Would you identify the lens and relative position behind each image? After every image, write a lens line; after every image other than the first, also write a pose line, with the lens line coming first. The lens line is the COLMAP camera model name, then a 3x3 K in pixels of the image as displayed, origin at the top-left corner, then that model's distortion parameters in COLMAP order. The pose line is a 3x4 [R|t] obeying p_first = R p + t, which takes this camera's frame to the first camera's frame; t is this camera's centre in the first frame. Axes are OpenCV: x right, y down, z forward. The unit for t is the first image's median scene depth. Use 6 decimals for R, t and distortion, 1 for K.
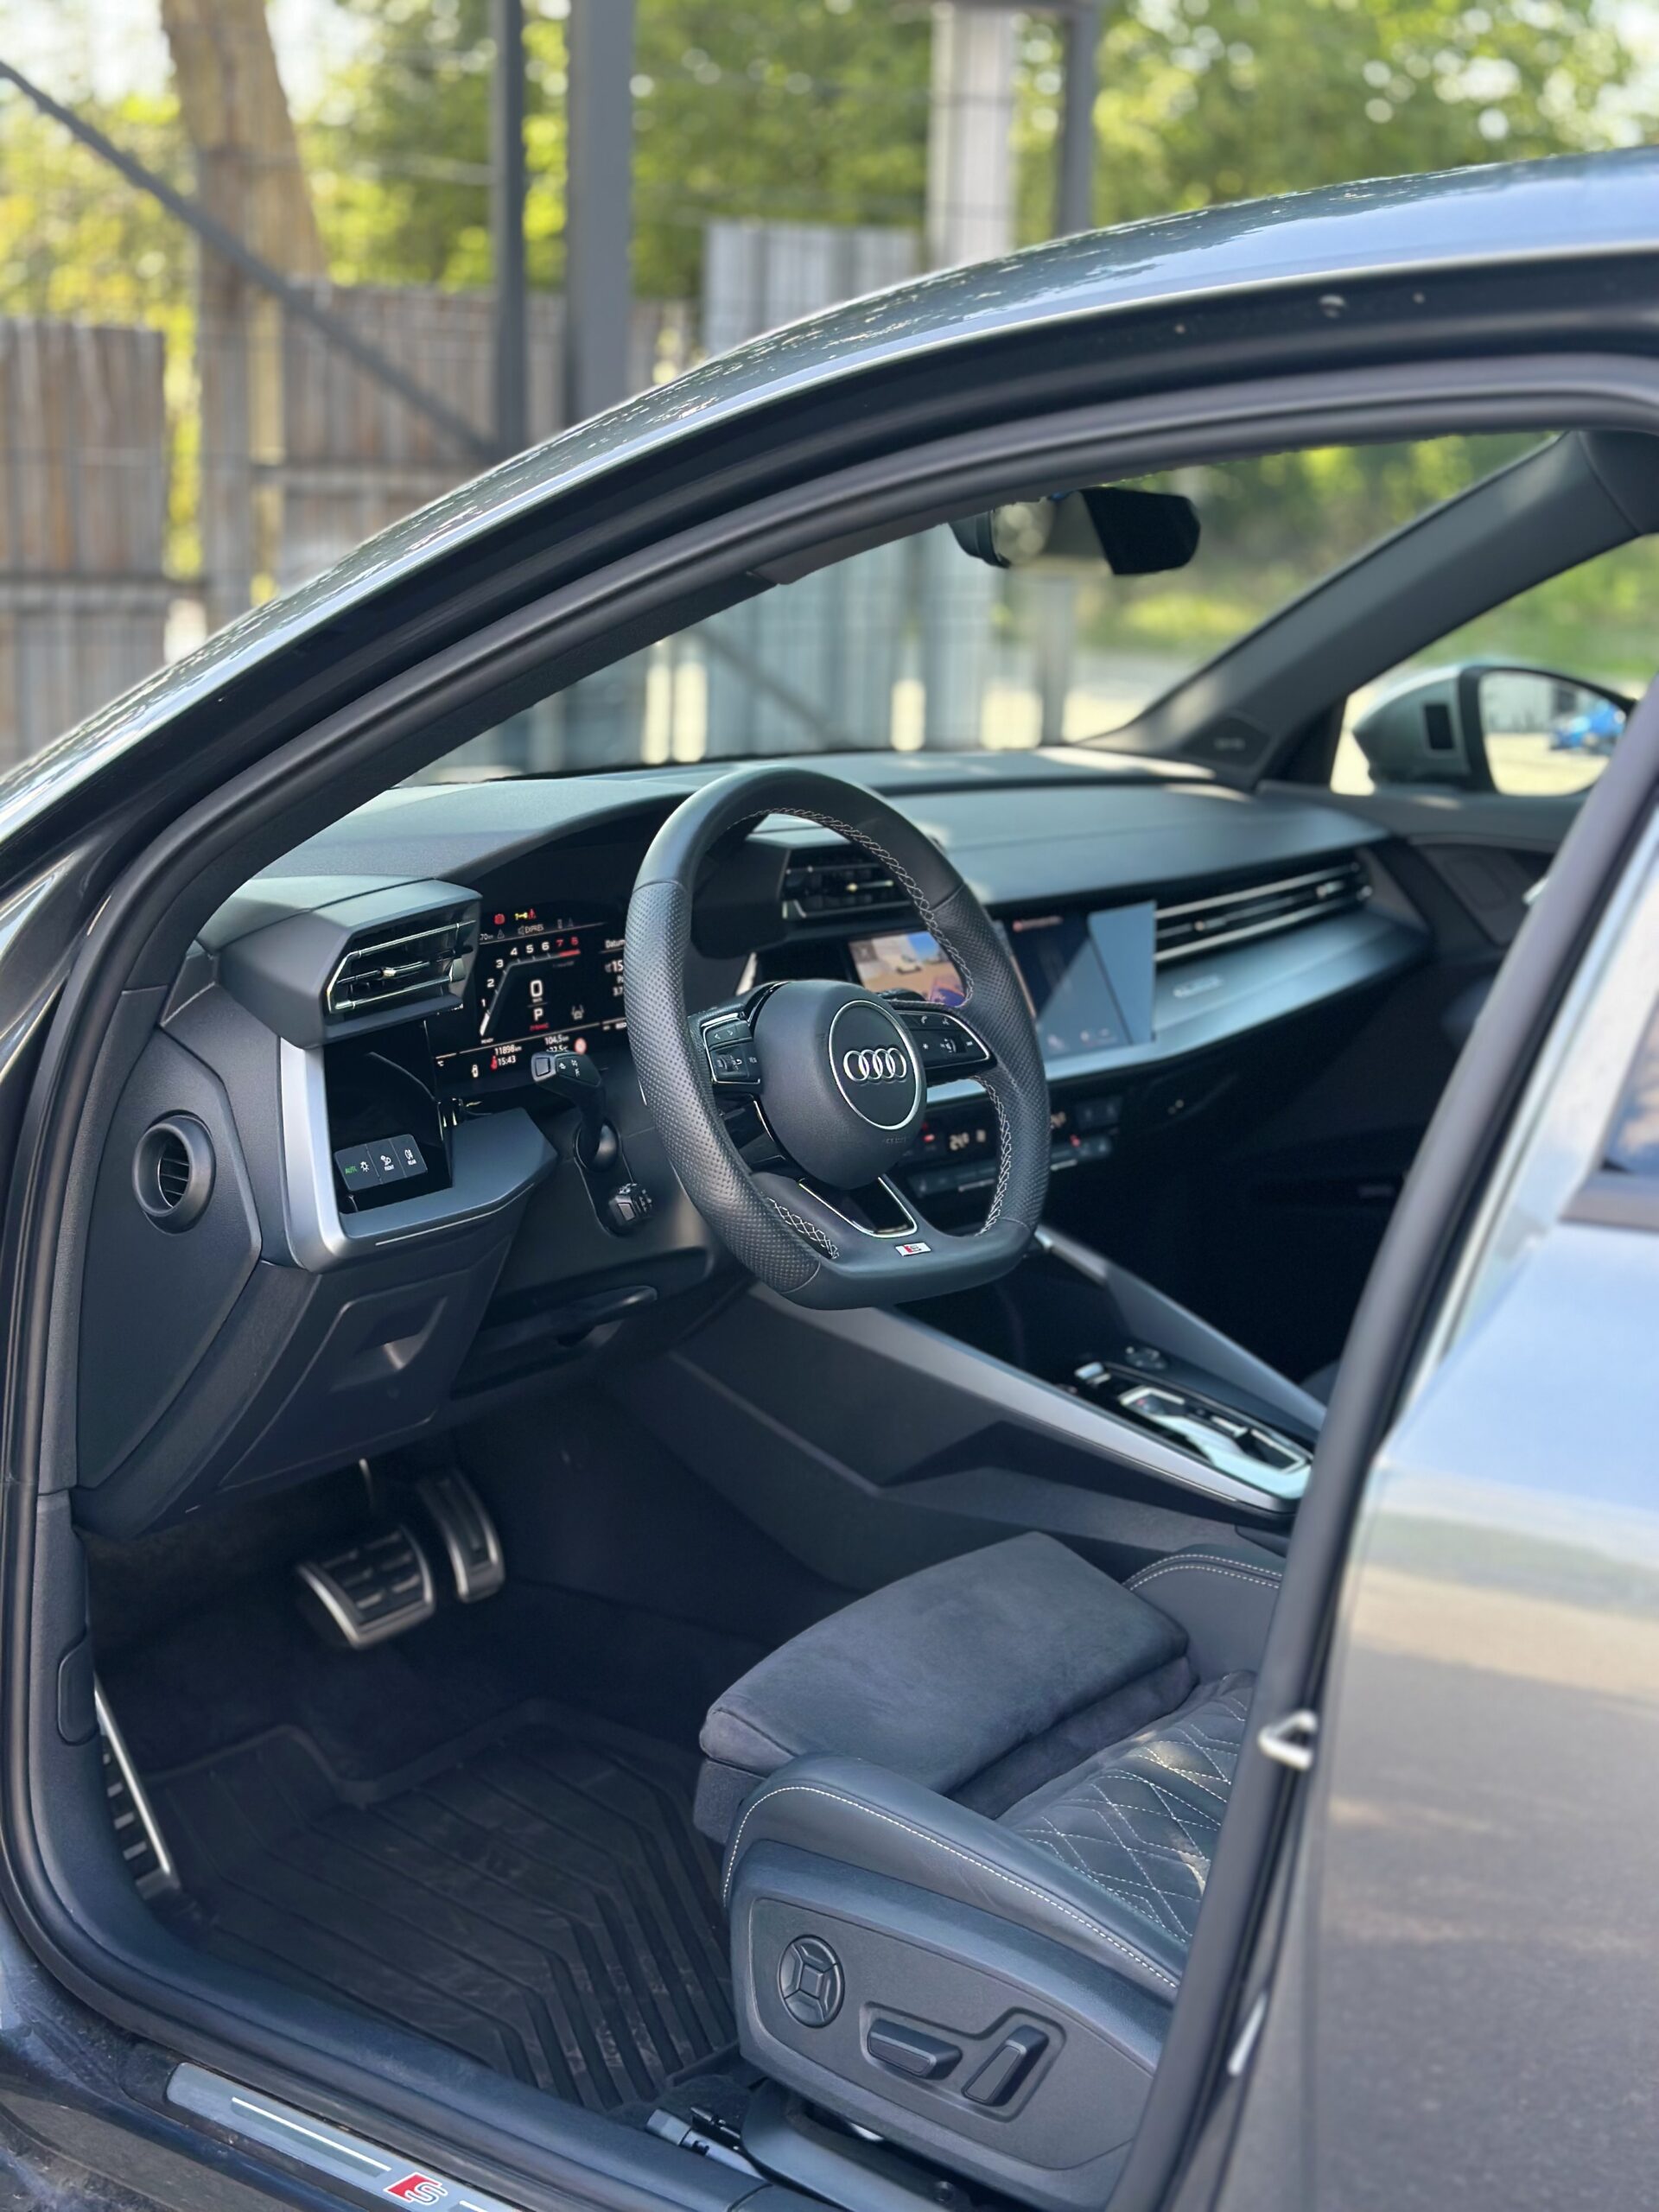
lens RADIAL K [[3079.9, 0, 822.3], [0, 3079.9, 1101.4], [0, 0, 1]] dist [0.120555, 0.000000]
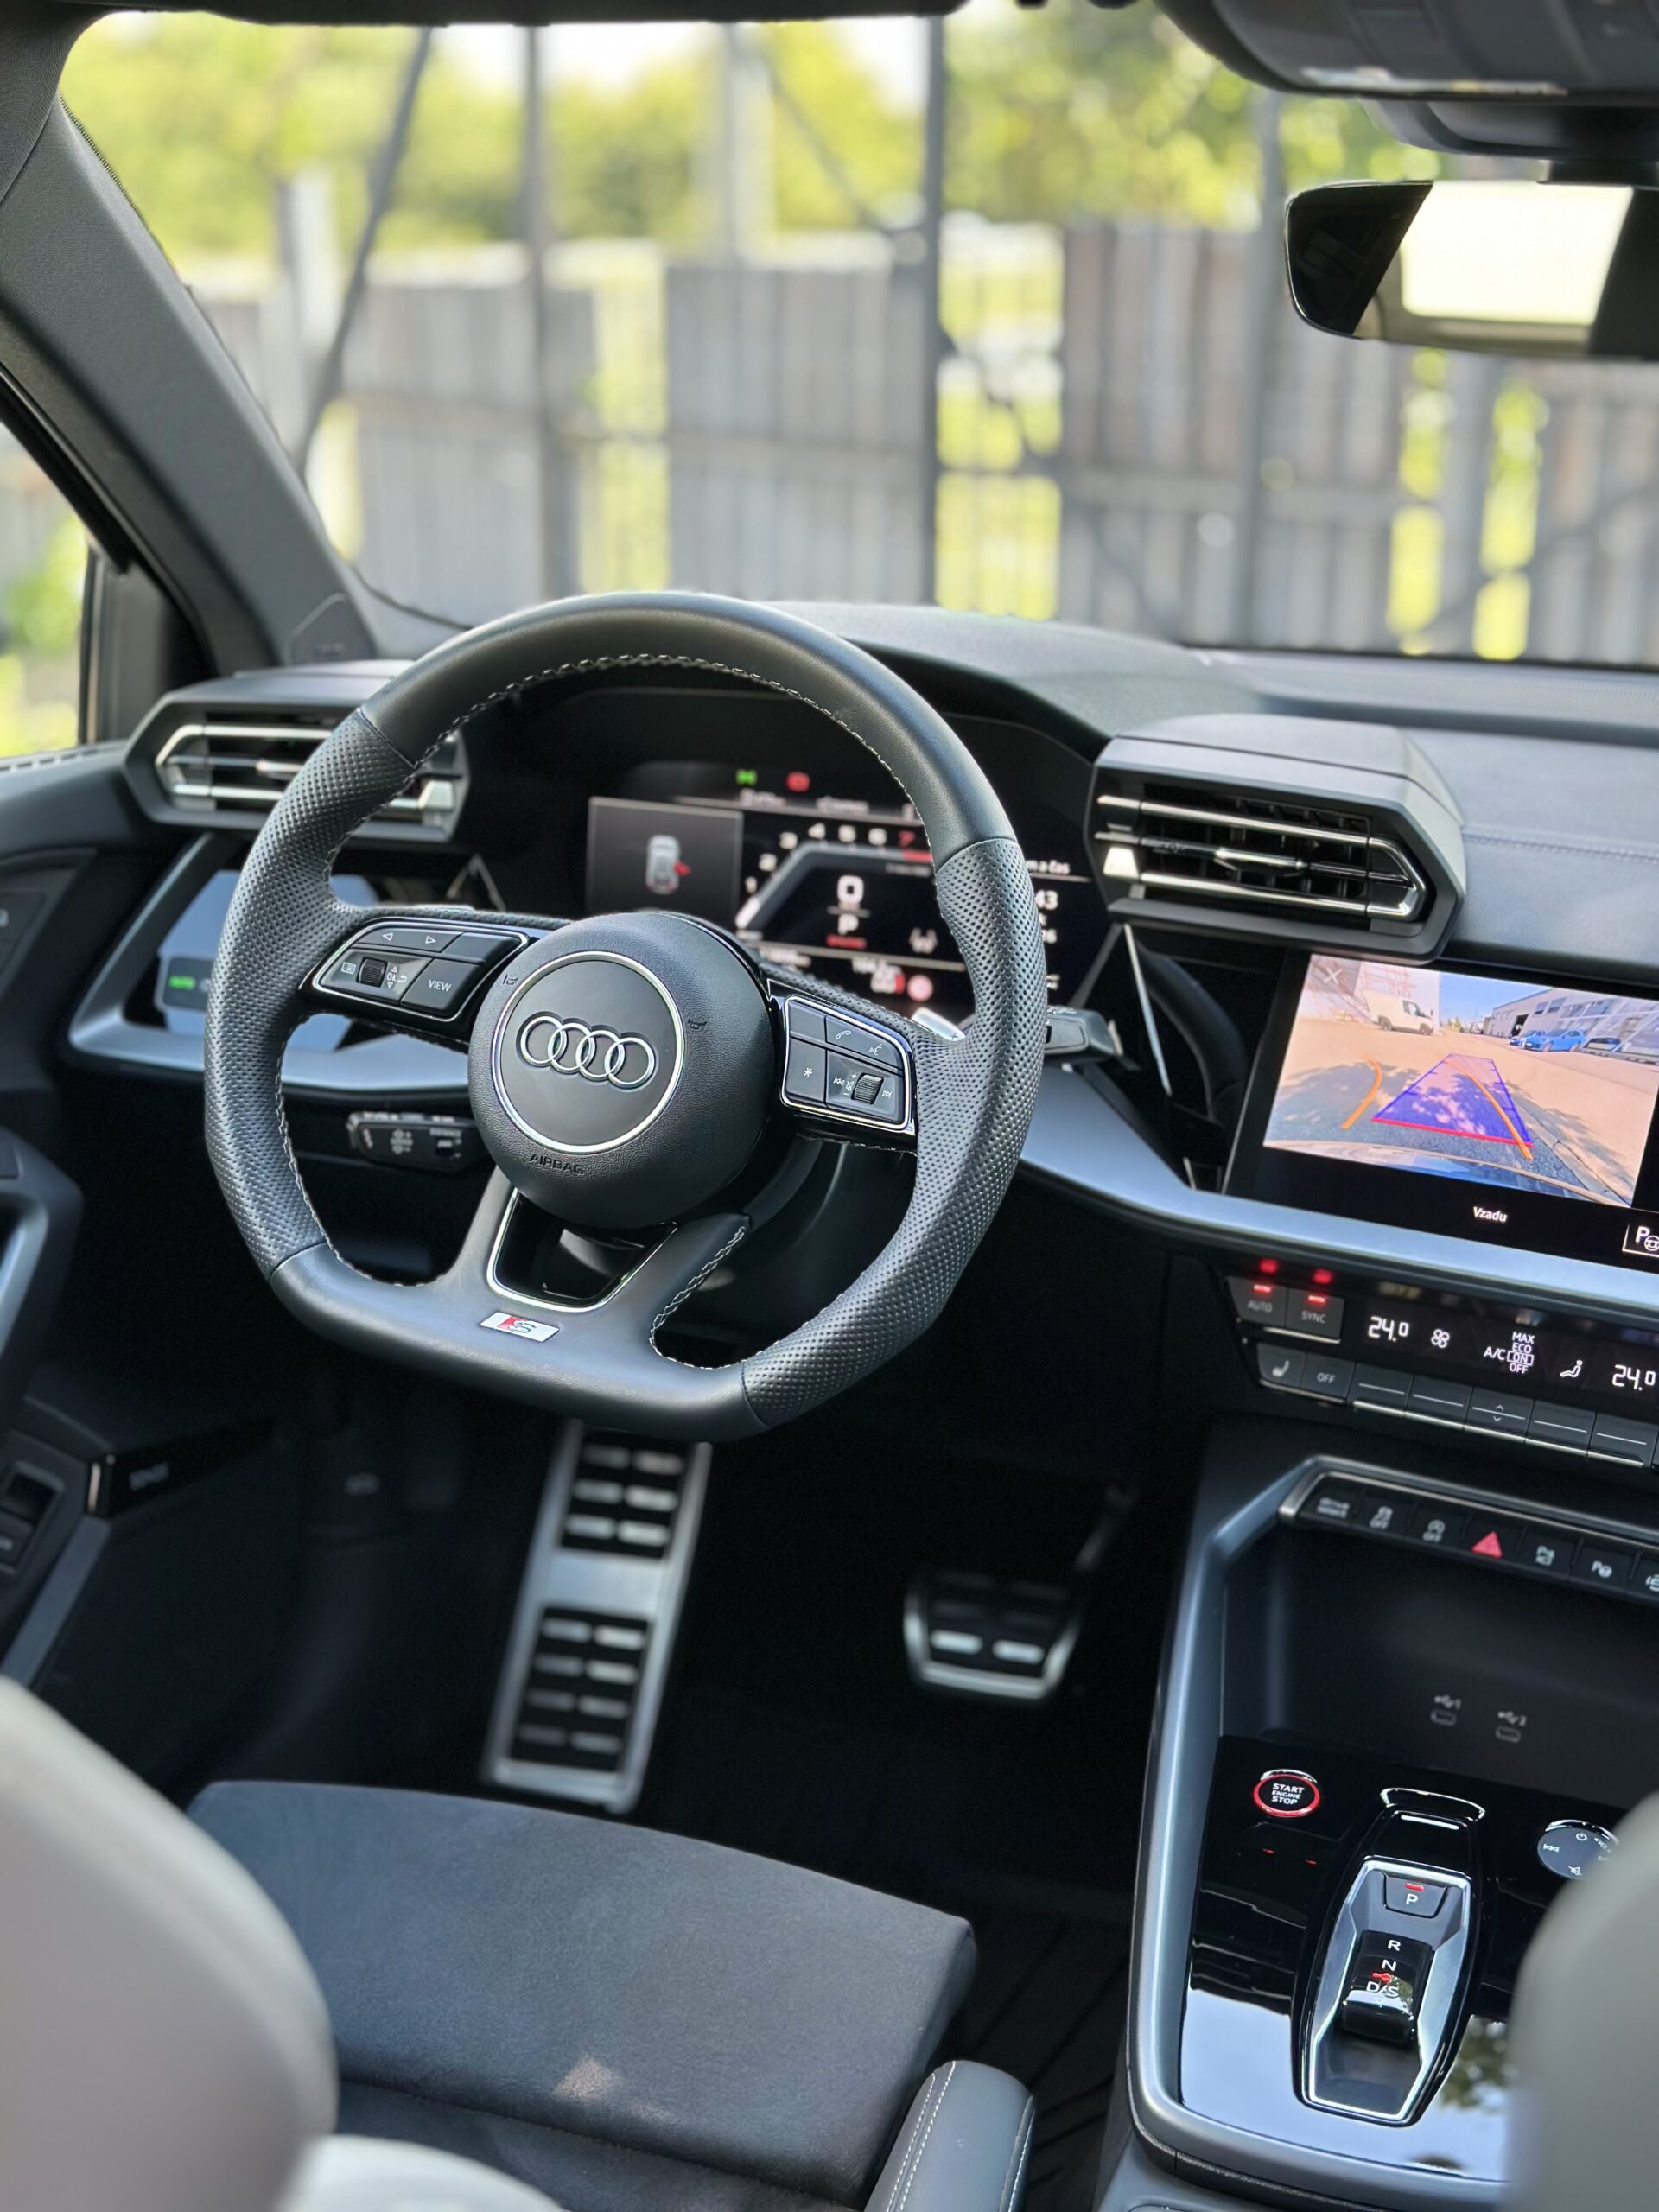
lens RADIAL K [[3079.9, 0, 820.6], [0, 3079.9, 1106.9], [0, 0, 1]] dist [0.120555, 0.000000]
pose [[0.296477, 0.261584, -0.918518, 0.581451], [-0.220140, 0.954578, 0.200797, -0.130773], [0.929322, 0.142671, 0.340595, 0.742647]]
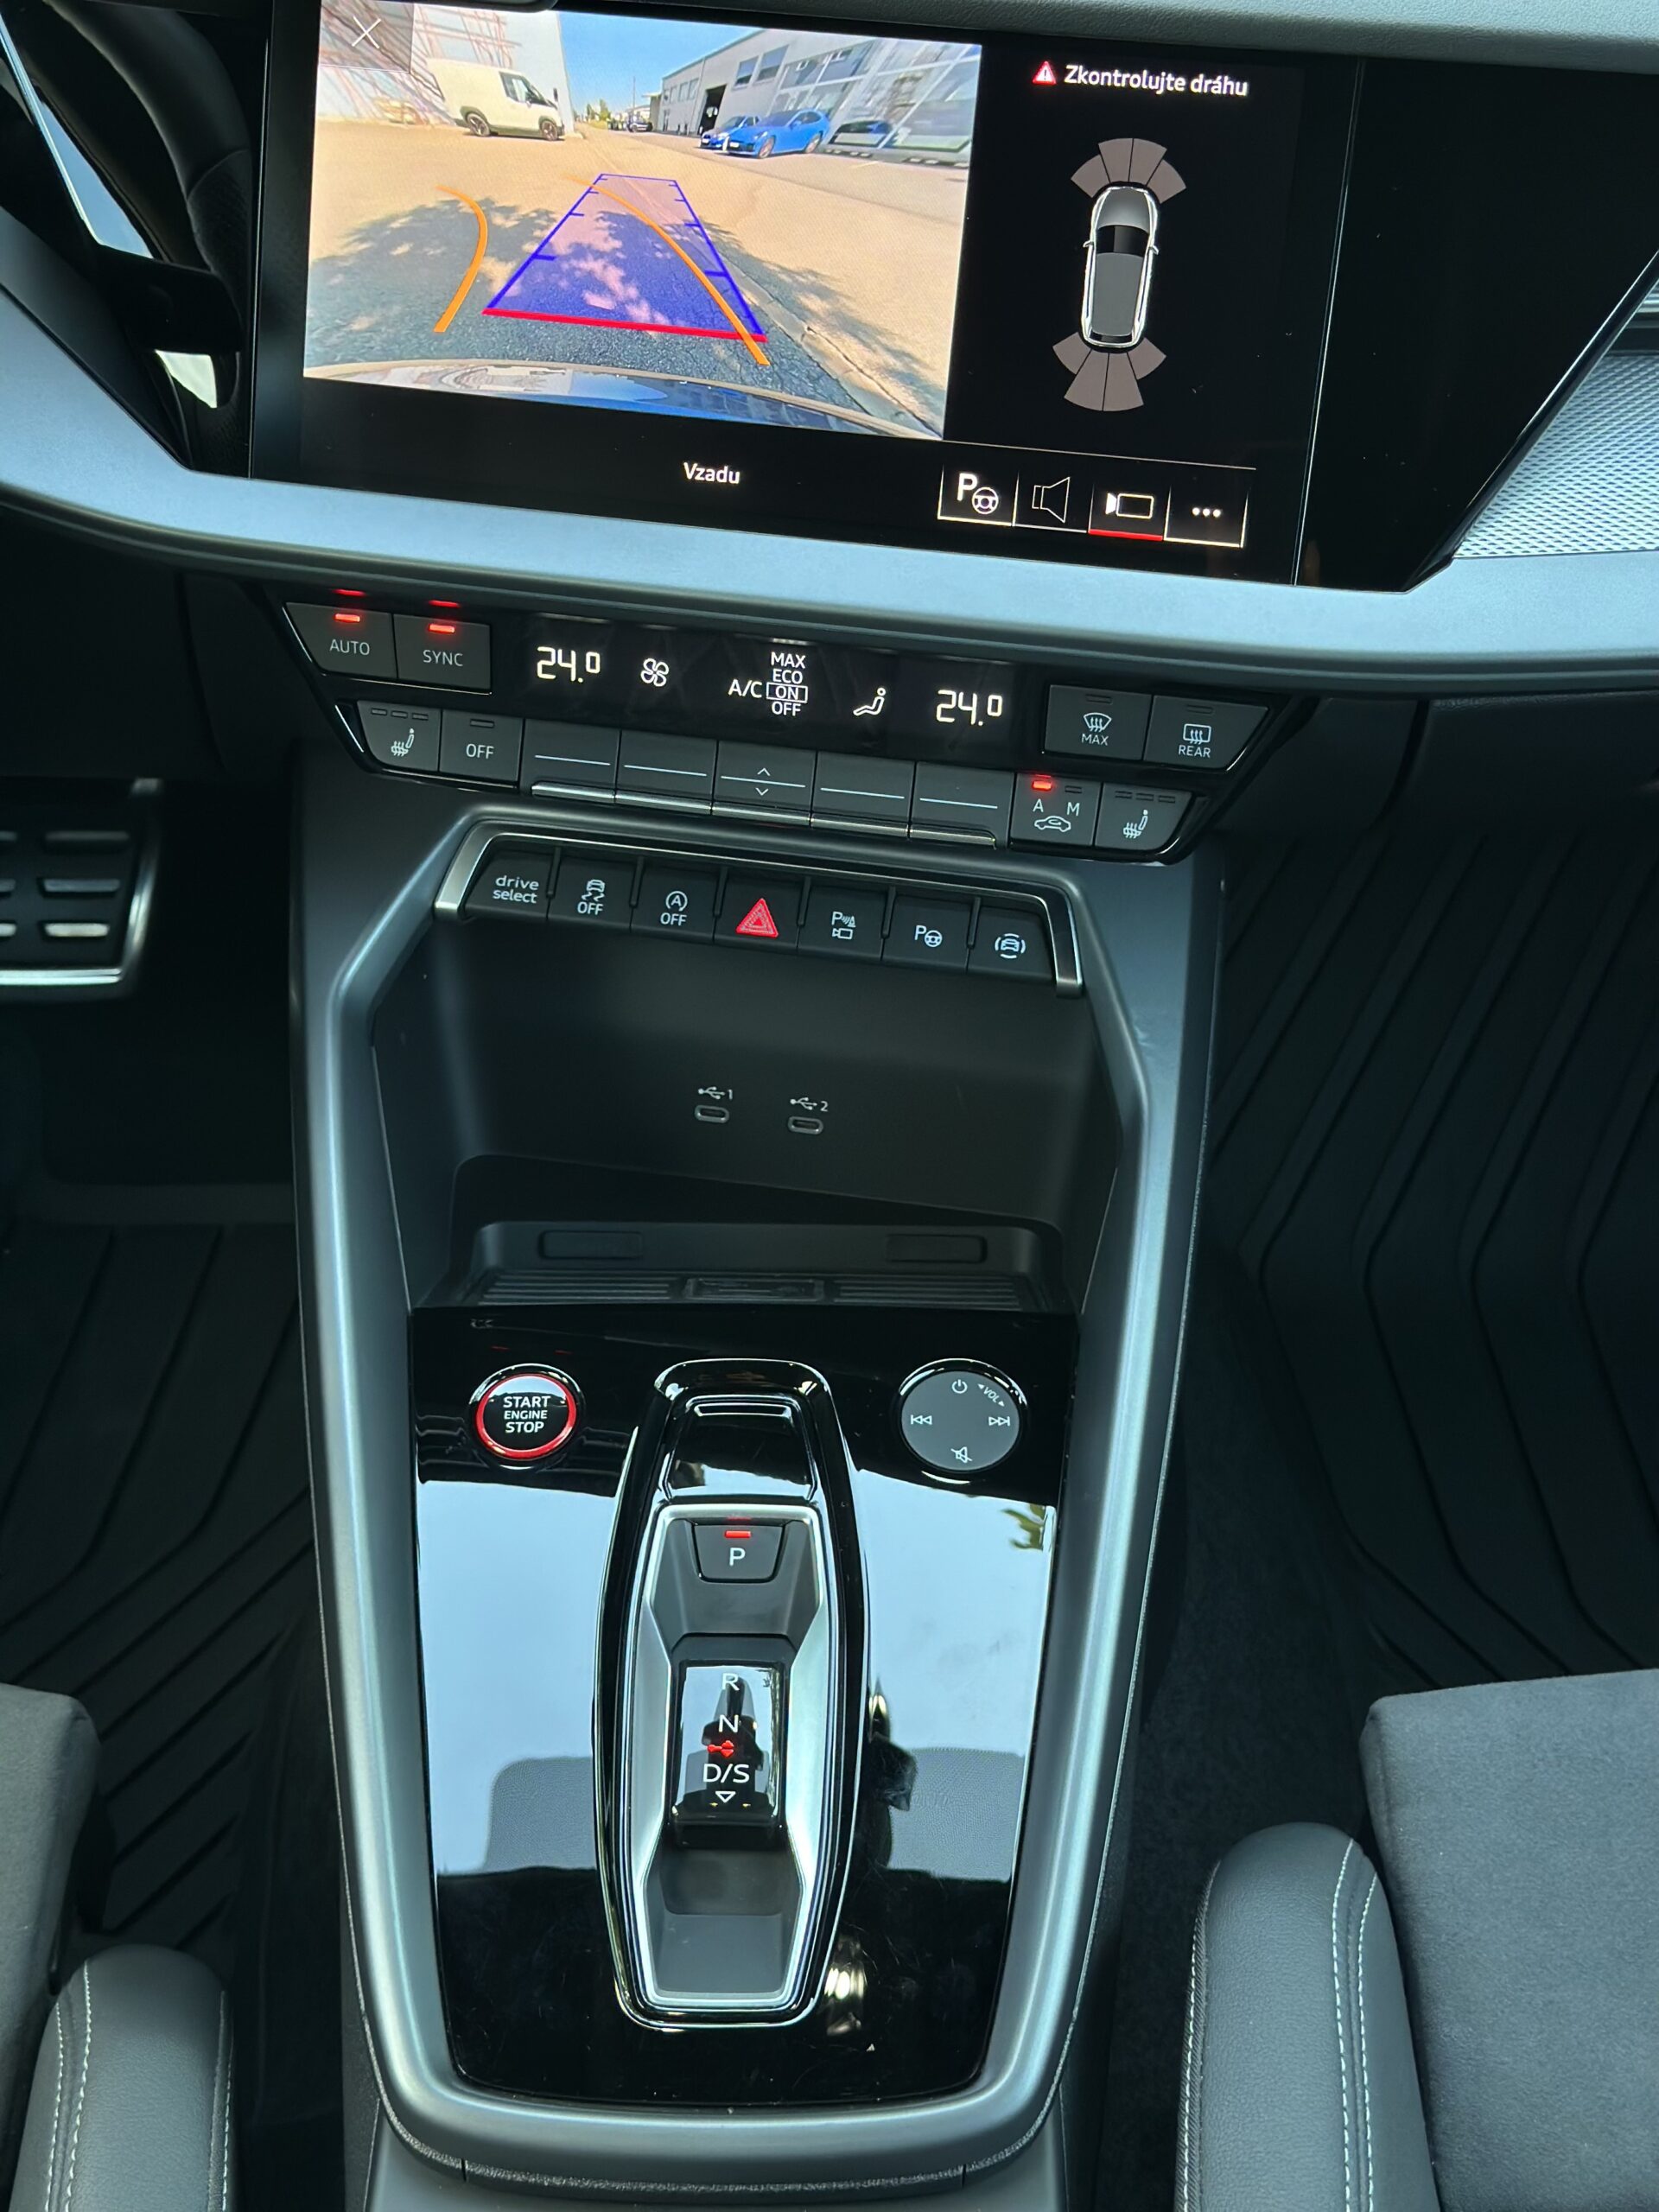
lens RADIAL K [[3079.9, 0, 847.6], [0, 3079.9, 1123.5], [0, 0, 1]] dist [0.120555, 0.000000]
pose [[0.591114, 0.528755, -0.609100, 0.328166], [-0.167123, 0.819058, 0.548829, -0.153574], [0.789084, -0.222626, 0.572524, 0.869680]]
